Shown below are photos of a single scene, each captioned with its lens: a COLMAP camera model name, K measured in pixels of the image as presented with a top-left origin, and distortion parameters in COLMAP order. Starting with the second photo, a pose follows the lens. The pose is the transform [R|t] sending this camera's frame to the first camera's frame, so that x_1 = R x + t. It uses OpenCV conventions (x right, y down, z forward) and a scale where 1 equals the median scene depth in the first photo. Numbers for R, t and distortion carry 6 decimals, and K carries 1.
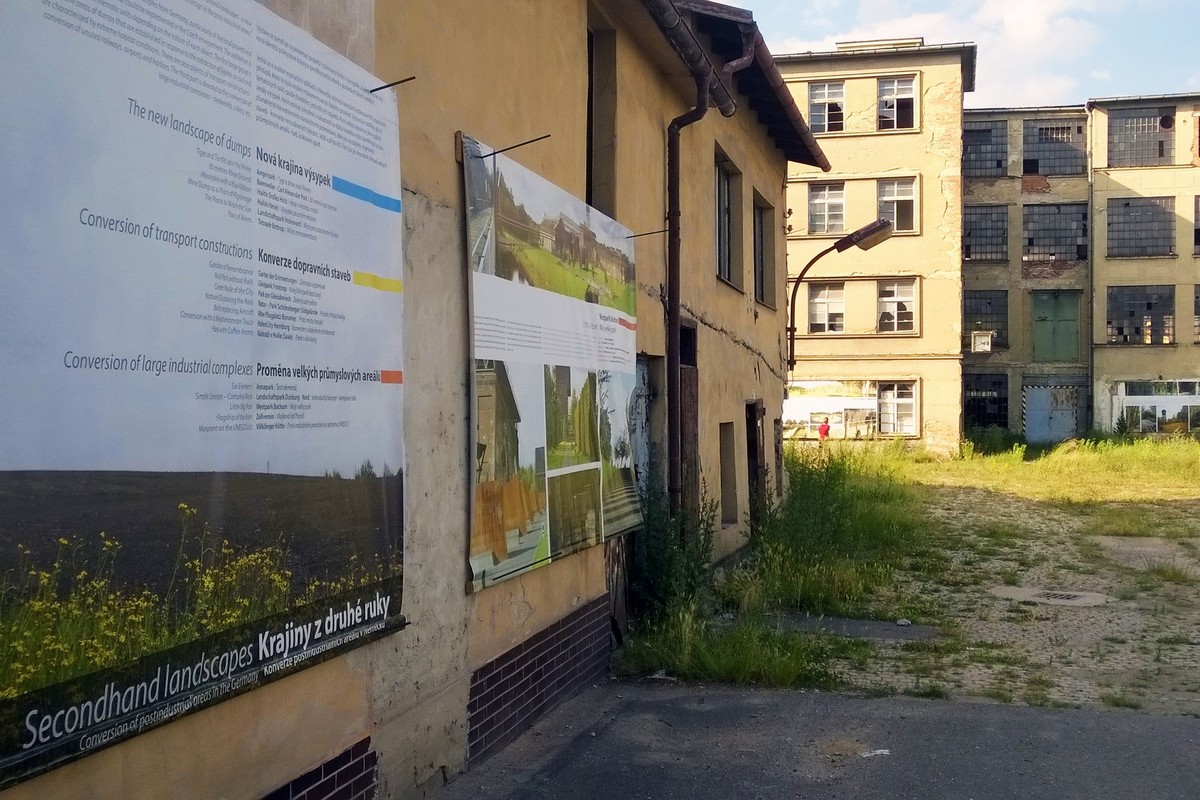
lens RADIAL K [[1406.9, 0, 600.0], [0, 1406.9, 400.0], [0, 0, 1]] dist [0.006450, 0.004643]
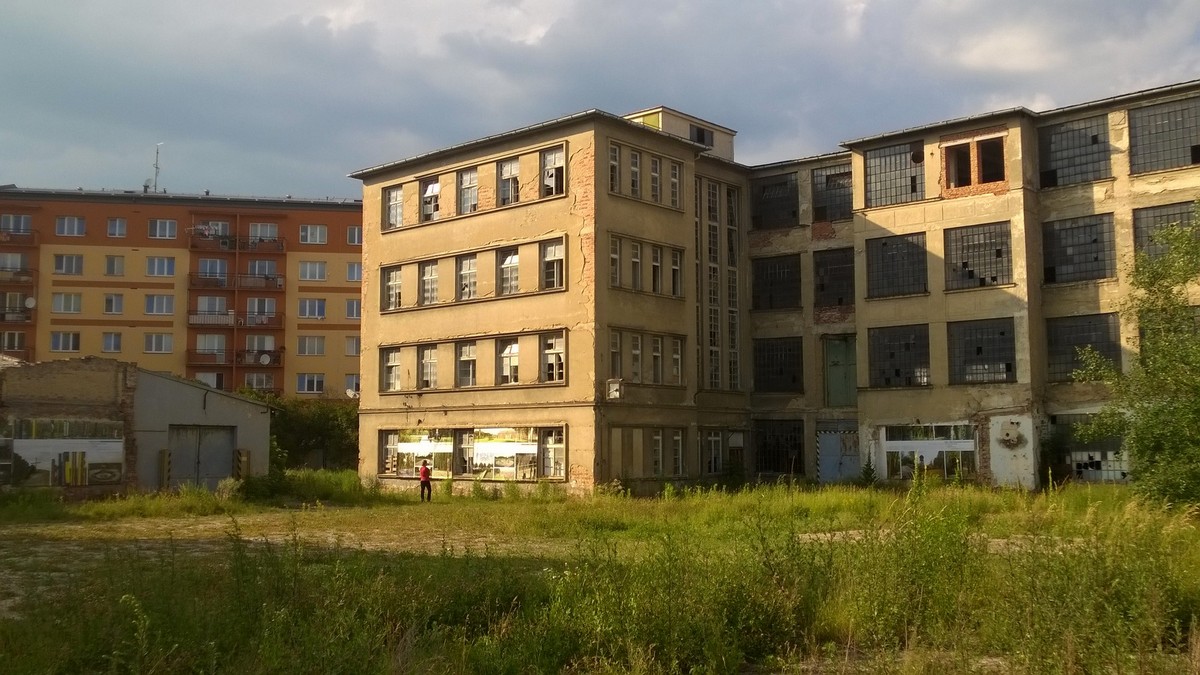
lens RADIAL K [[1169.6, 0, 600.0], [0, 1169.6, 337.5], [0, 0, 1]] dist [-0.003435, -0.000315]
pose [[0.883062, -0.044530, -0.467138, 0.581380], [0.000420, 0.995562, -0.094109, 0.001875], [0.469255, 0.082908, 0.879162, 0.203331]]
